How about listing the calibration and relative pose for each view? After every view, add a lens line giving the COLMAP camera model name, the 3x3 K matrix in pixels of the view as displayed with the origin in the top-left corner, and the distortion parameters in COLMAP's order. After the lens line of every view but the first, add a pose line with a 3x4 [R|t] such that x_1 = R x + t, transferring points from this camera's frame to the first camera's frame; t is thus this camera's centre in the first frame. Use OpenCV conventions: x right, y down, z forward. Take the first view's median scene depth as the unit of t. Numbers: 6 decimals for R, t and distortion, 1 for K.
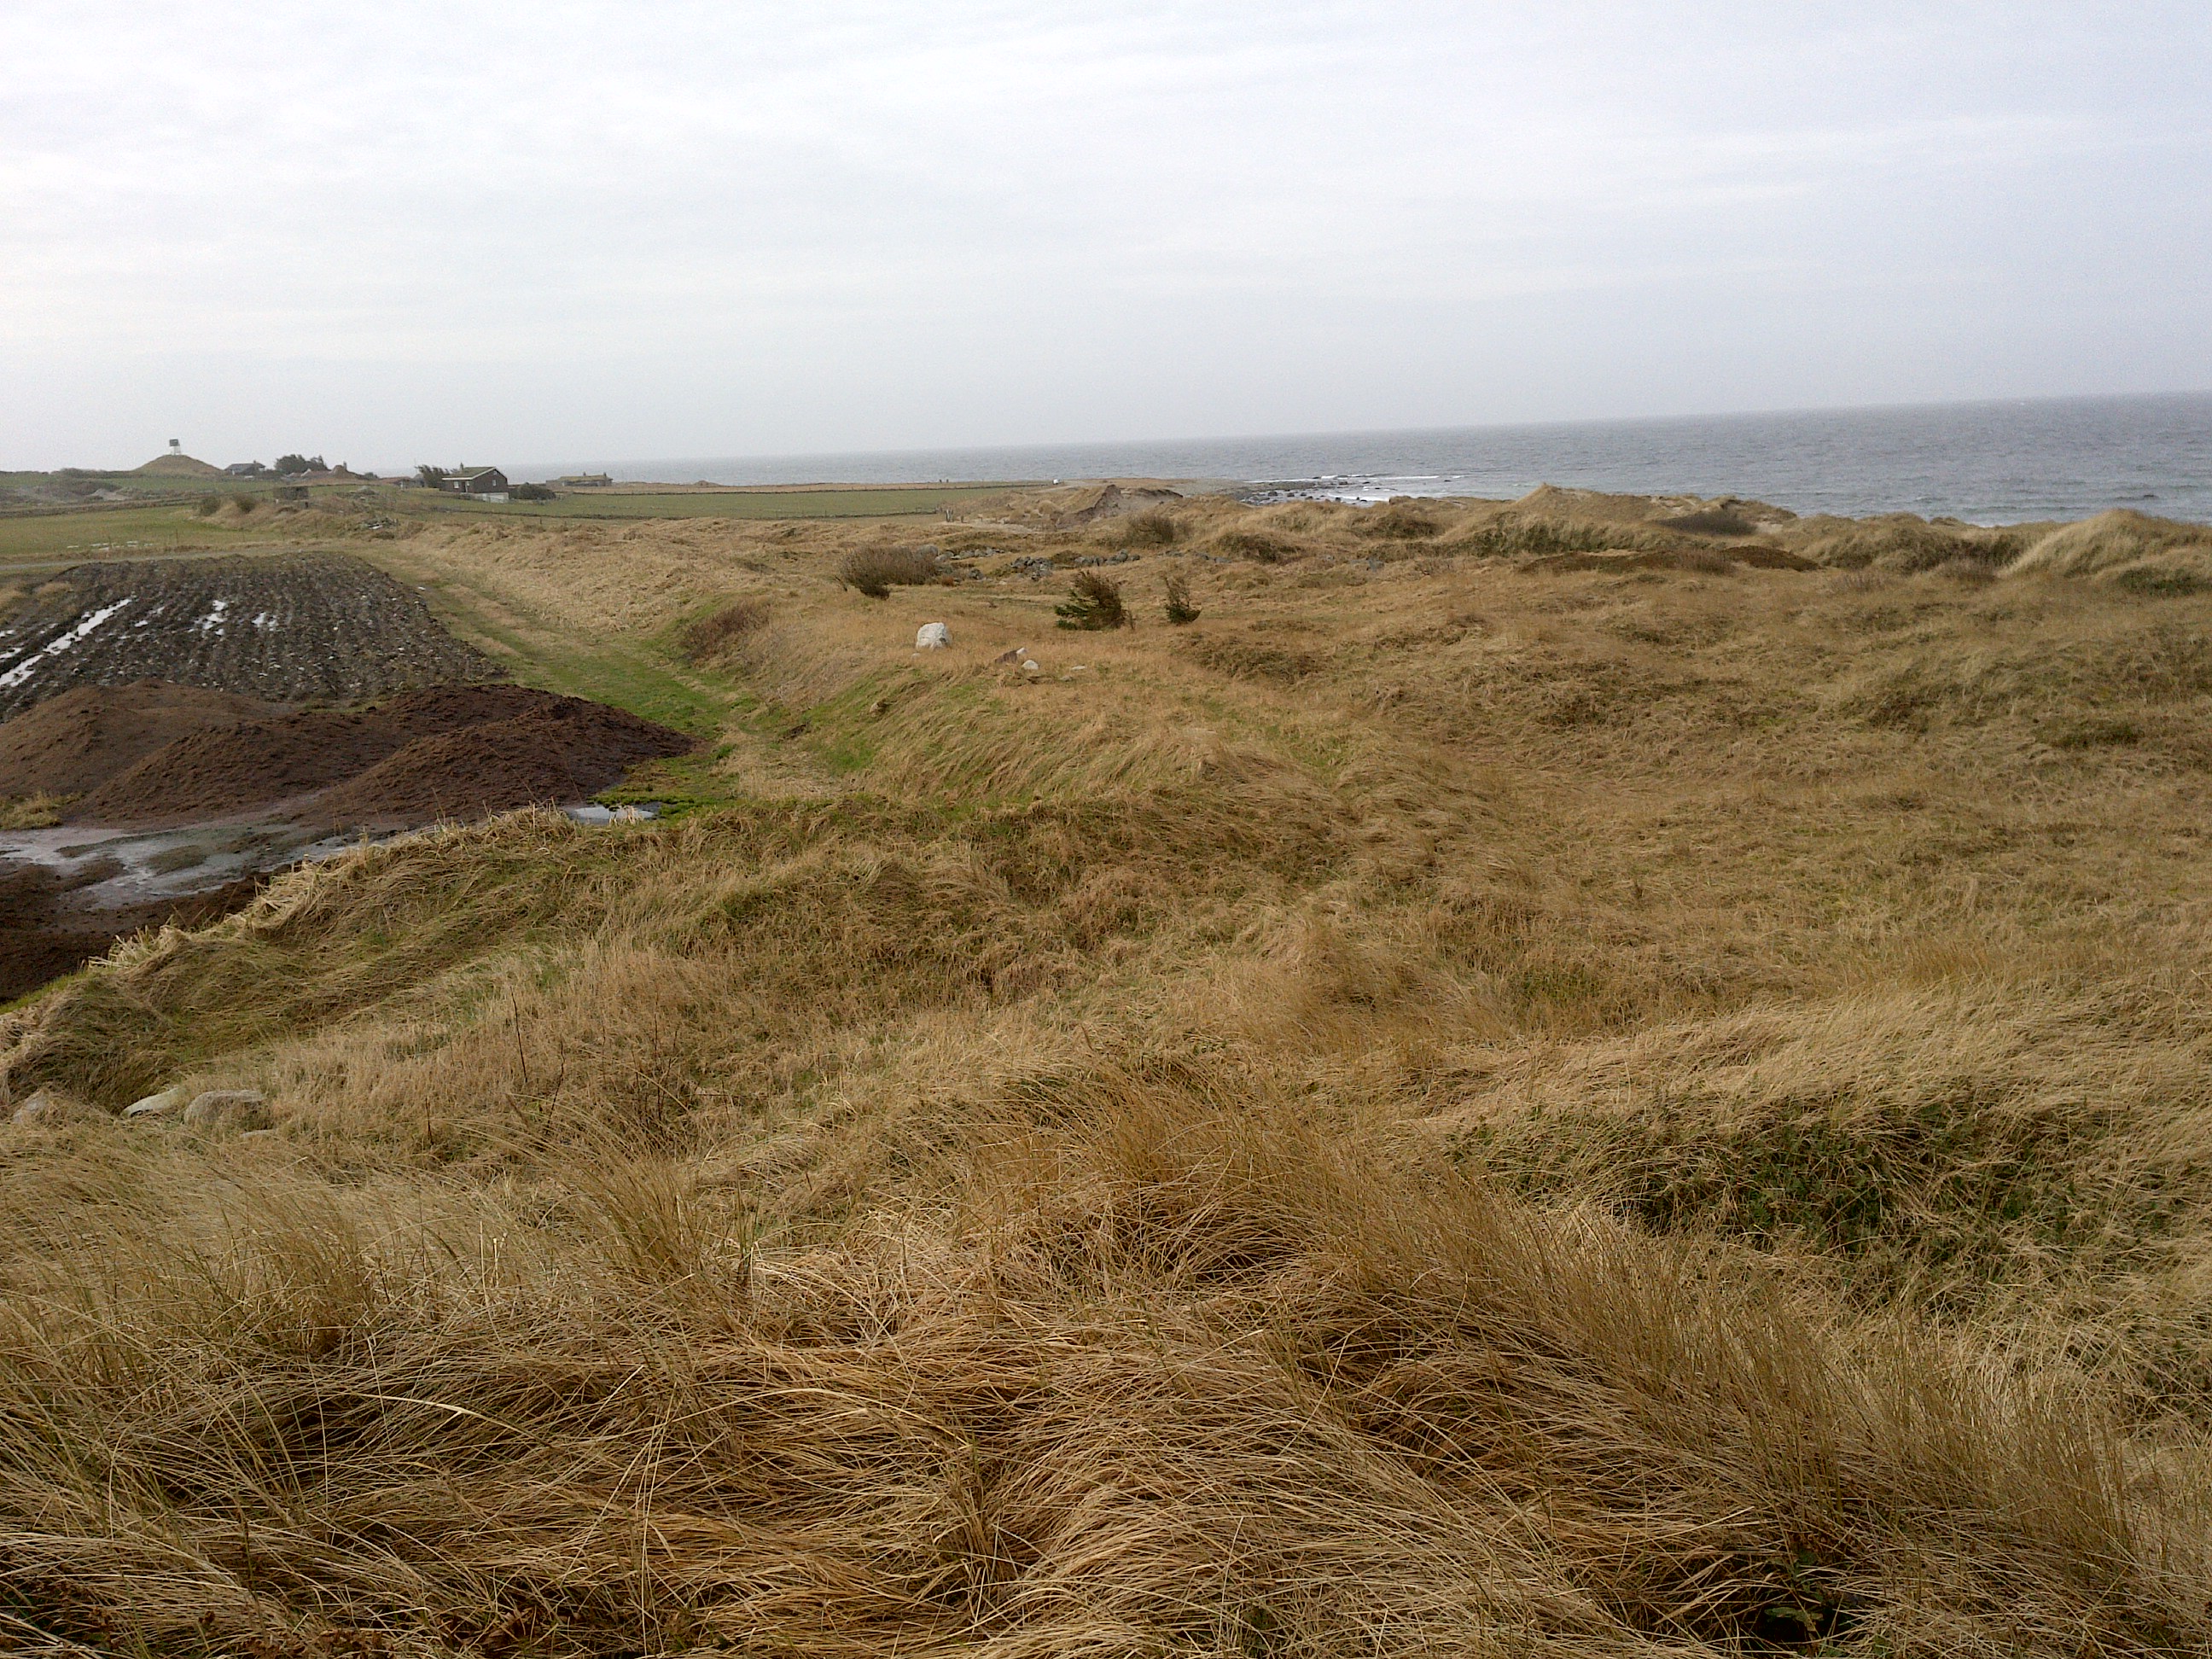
lens RADIAL K [[2025.7, 0, 1110.9], [0, 2025.7, 836.8], [0, 0, 1]] dist [0.129765, -0.205326]
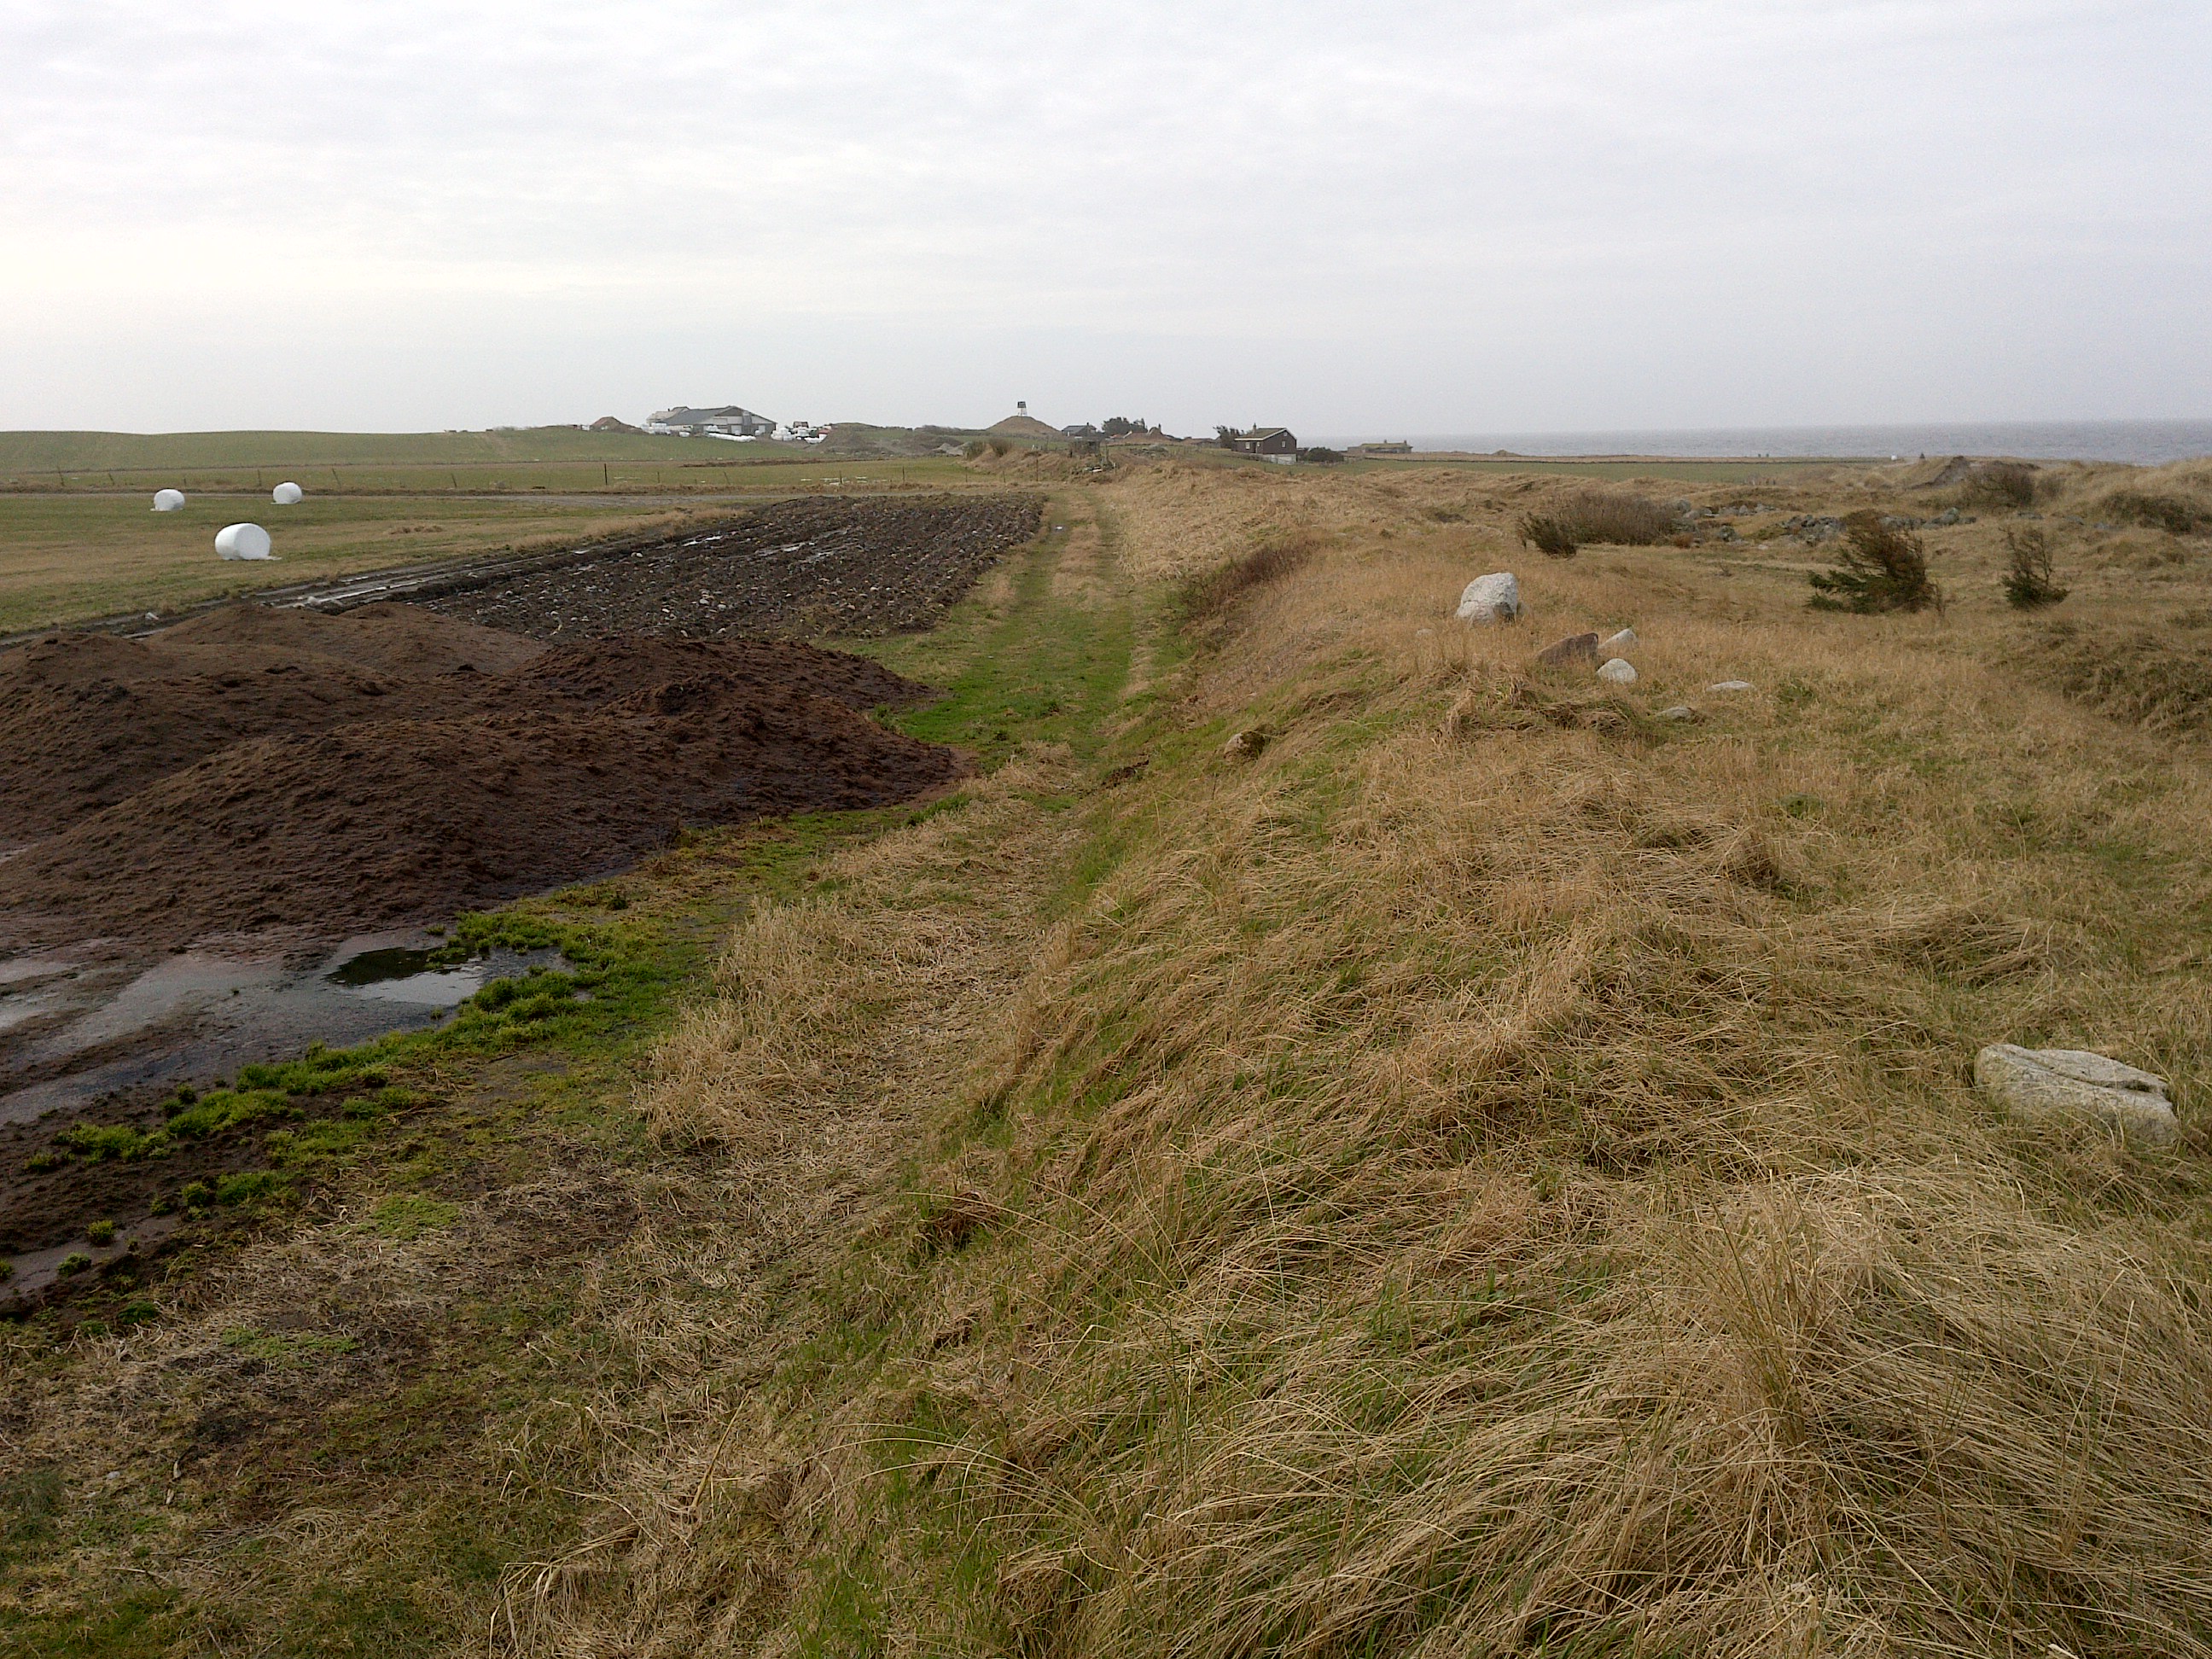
lens RADIAL K [[2025.7, 0, 1110.9], [0, 2025.7, 836.8], [0, 0, 1]] dist [0.129765, -0.205326]
pose [[0.925918, 0.099579, -0.364362, 0.007599], [-0.095103, 0.995007, 0.030257, -0.020074], [0.365556, 0.006636, 0.930766, 0.213590]]
